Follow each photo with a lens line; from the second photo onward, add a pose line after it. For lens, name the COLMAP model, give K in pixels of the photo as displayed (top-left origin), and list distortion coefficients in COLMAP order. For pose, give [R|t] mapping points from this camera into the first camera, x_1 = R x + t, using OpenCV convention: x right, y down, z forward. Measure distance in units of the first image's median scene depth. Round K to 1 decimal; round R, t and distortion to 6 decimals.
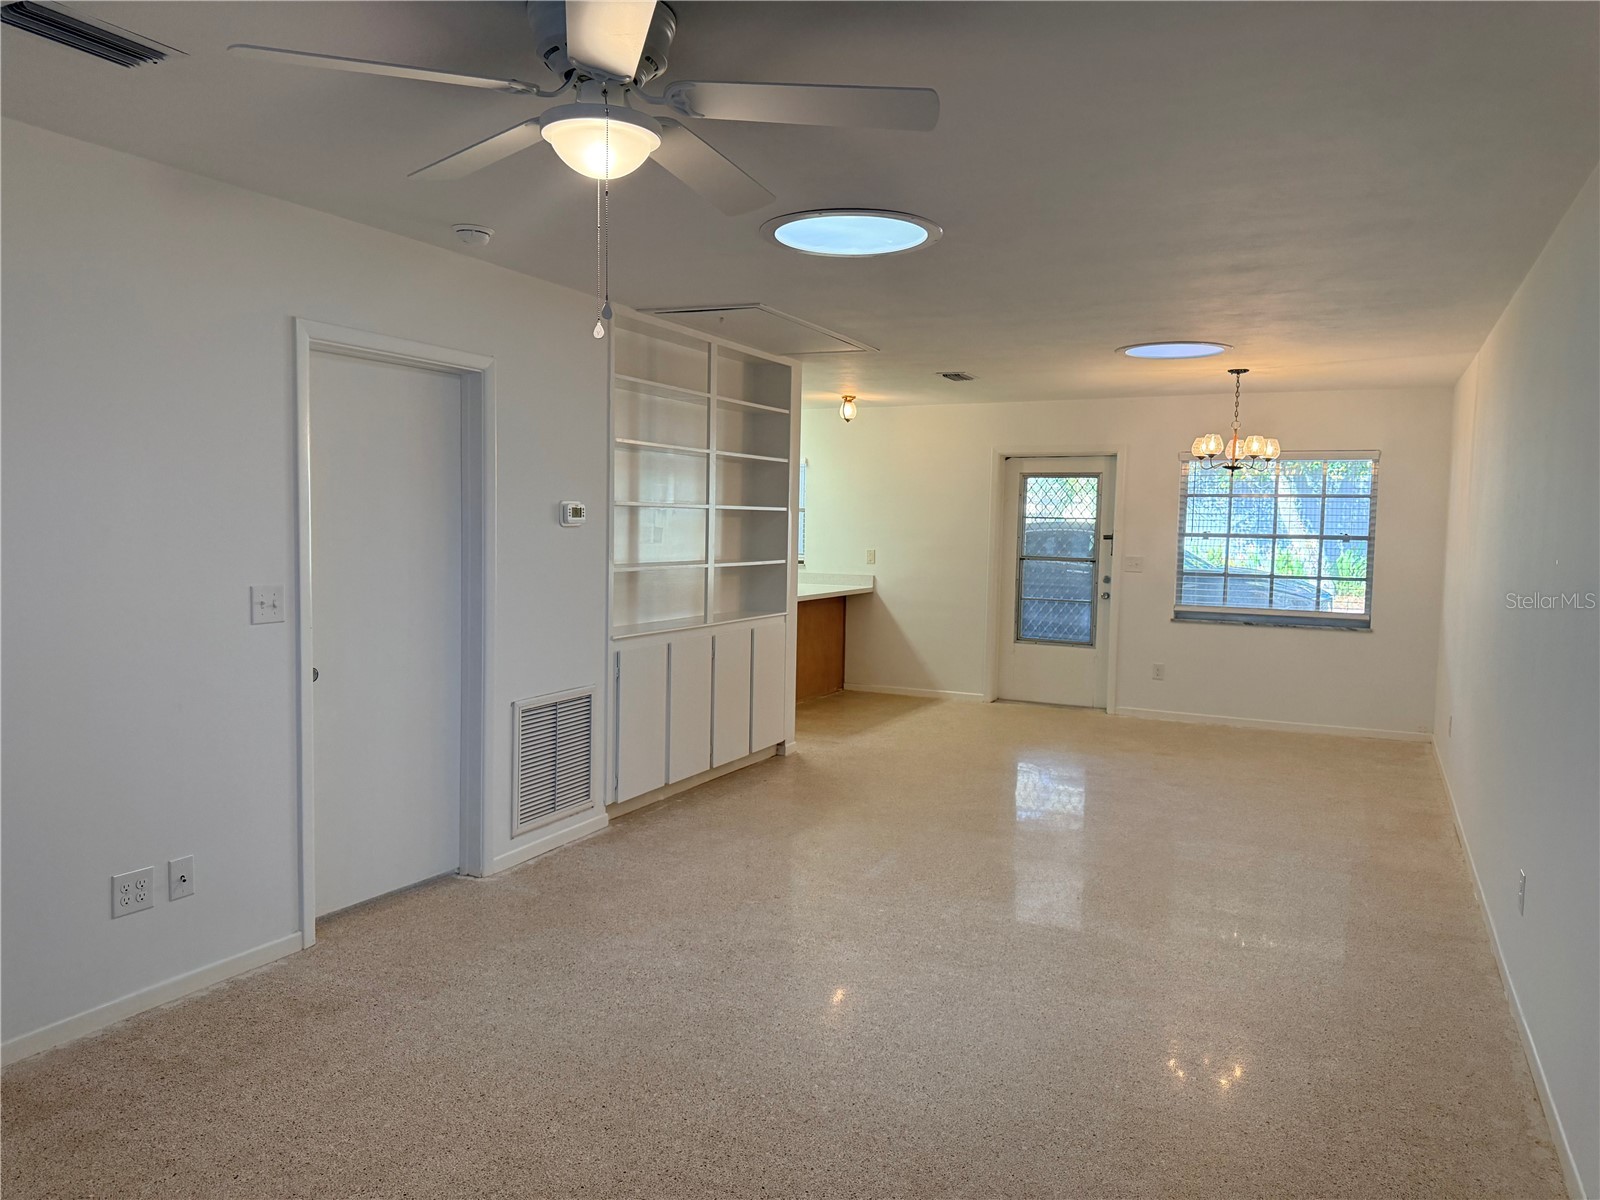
lens RADIAL K [[1118.6, 0, 793.7], [0, 1118.6, 599.3], [0, 0, 1]] dist [0.086790, -0.118329]
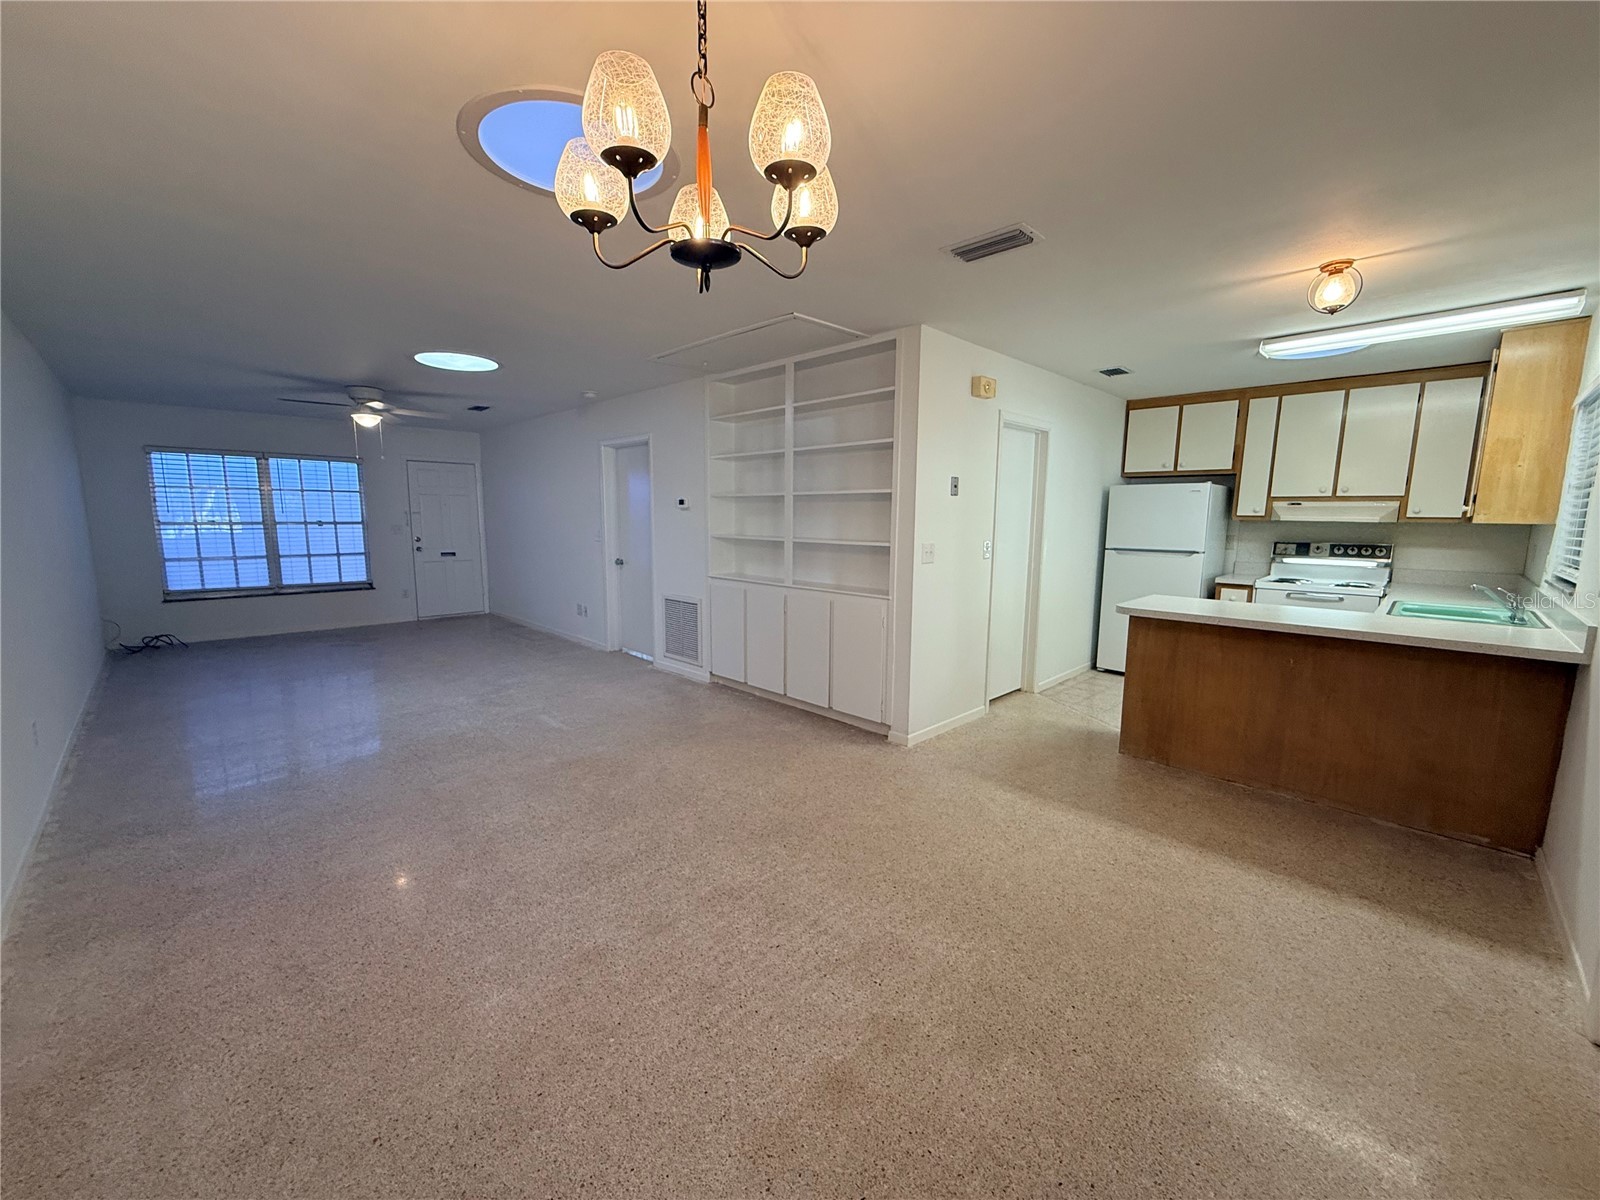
lens RADIAL K [[635.2, 0, 795.1], [0, 635.2, 603.5], [0, 0, 1]] dist [-0.001605, 0.000159]
pose [[-0.322110, 0.107869, -0.940537, 0.681780], [-0.080271, 0.986798, 0.140665, -0.067147], [0.943293, 0.120807, -0.309198, 1.367931]]
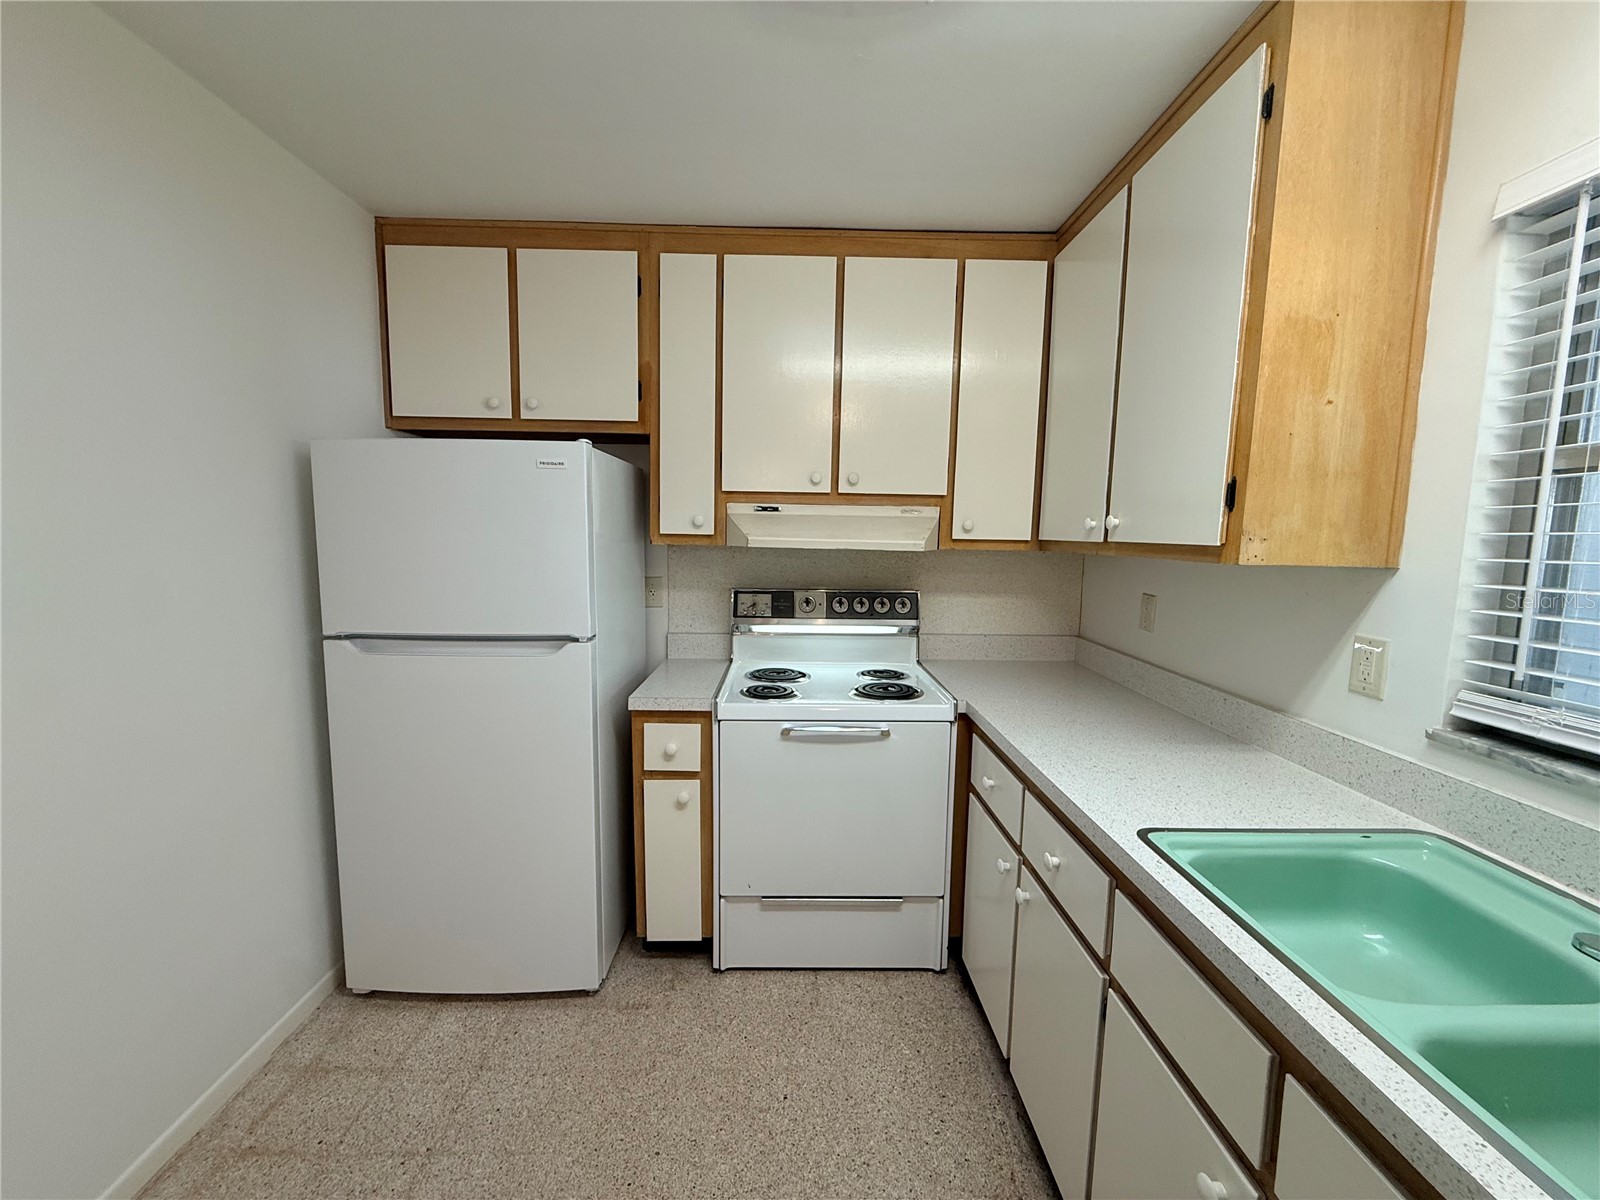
lens RADIAL K [[635.2, 0, 795.1], [0, 635.2, 603.5], [0, 0, 1]] dist [-0.001605, 0.000159]
pose [[0.459351, 0.084468, -0.884229, -0.047326], [-0.066228, 0.995954, 0.060735, -0.103057], [0.885782, 0.030662, 0.463087, 1.574729]]
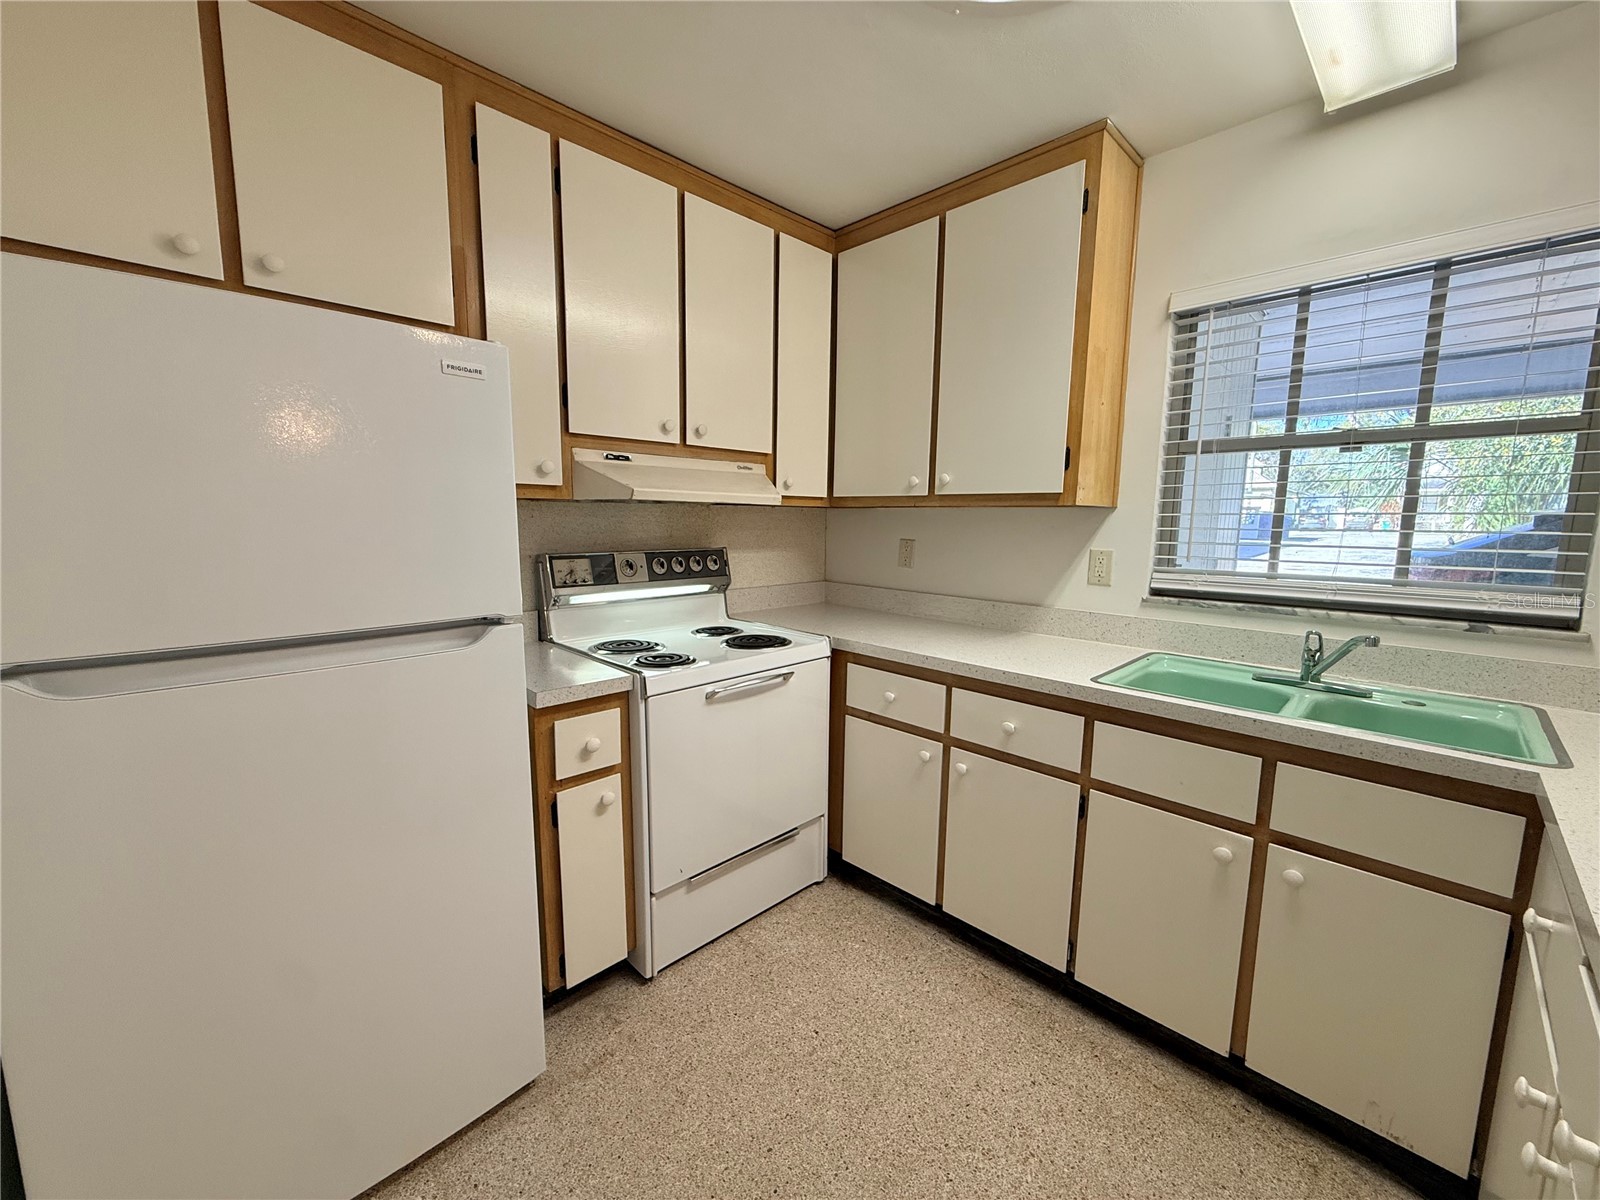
lens RADIAL K [[635.2, 0, 795.1], [0, 635.2, 603.5], [0, 0, 1]] dist [-0.001605, 0.000159]
pose [[0.945205, 0.033123, -0.324794, -0.206749], [-0.012398, 0.997764, 0.065674, -0.080749], [0.326243, -0.058049, 0.943502, 1.438458]]
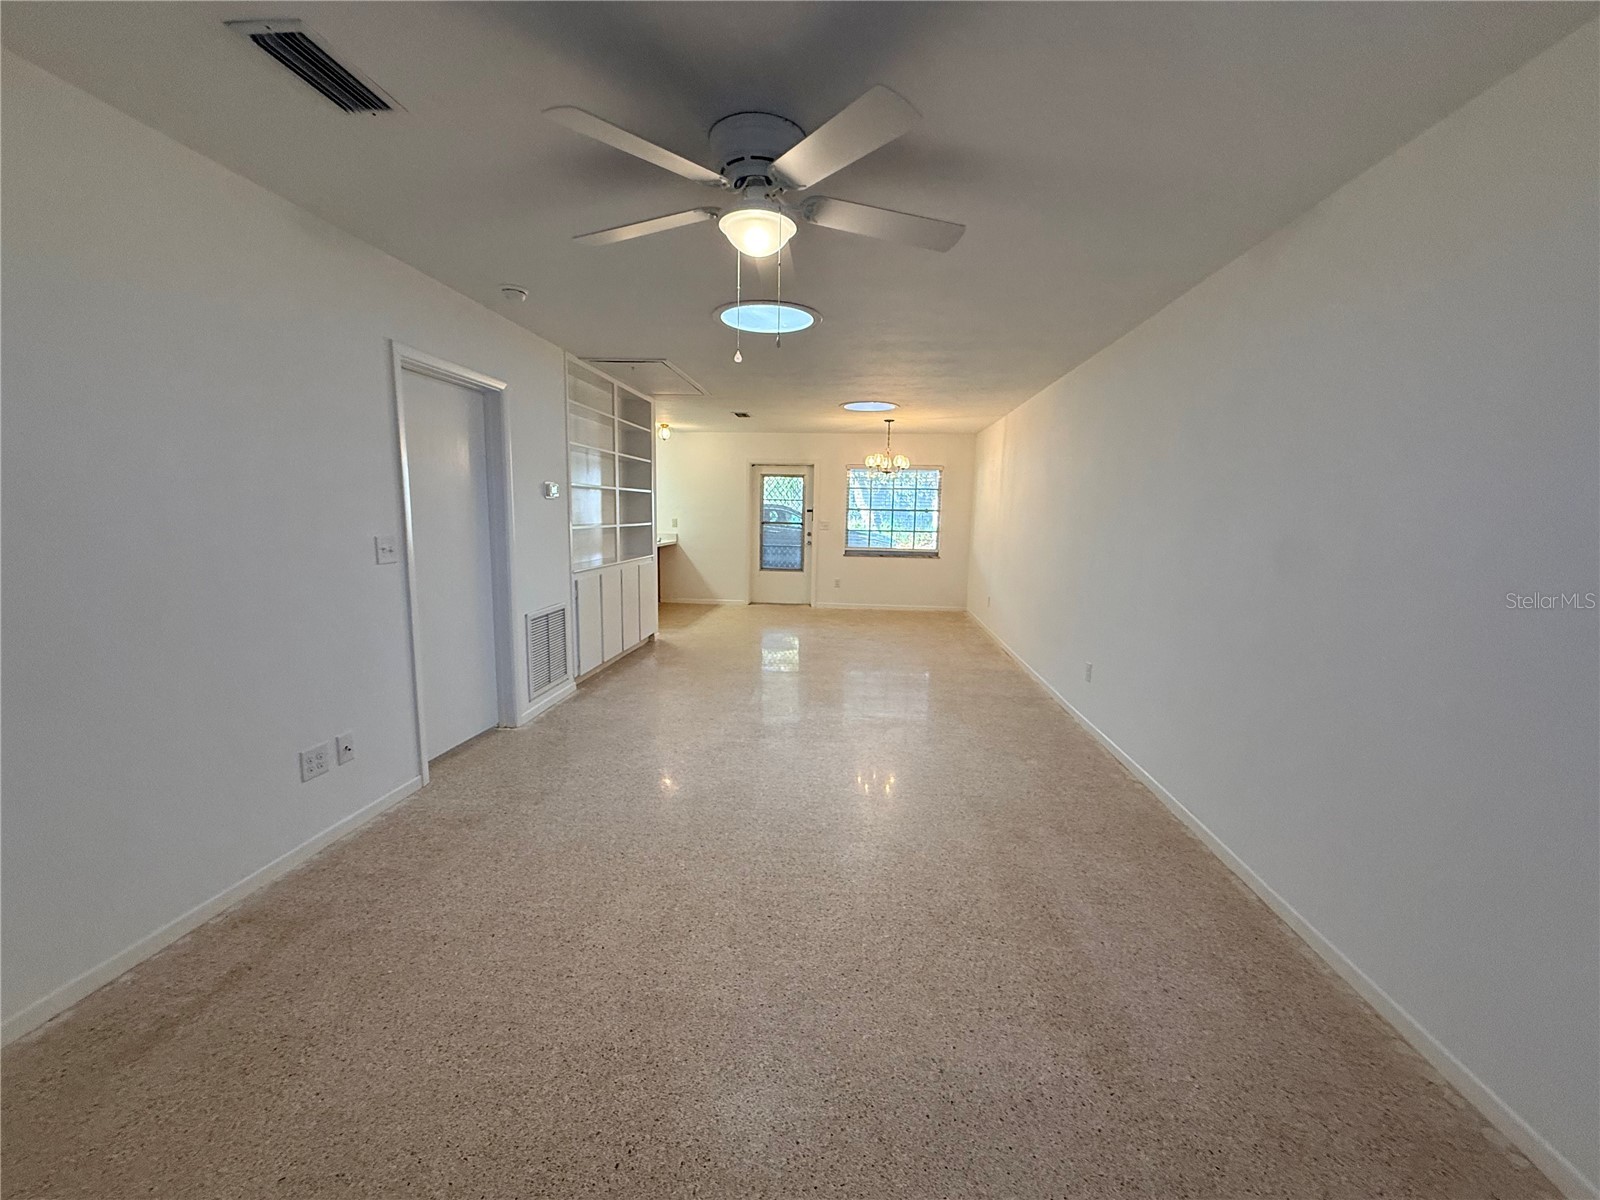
lens RADIAL K [[635.2, 0, 795.1], [0, 635.2, 603.5], [0, 0, 1]] dist [-0.001605, 0.000159]
pose [[0.935216, -0.052072, 0.350228, -0.177513], [0.023584, 0.996091, 0.085123, 0.010262], [-0.353291, -0.071349, 0.932789, 0.058756]]
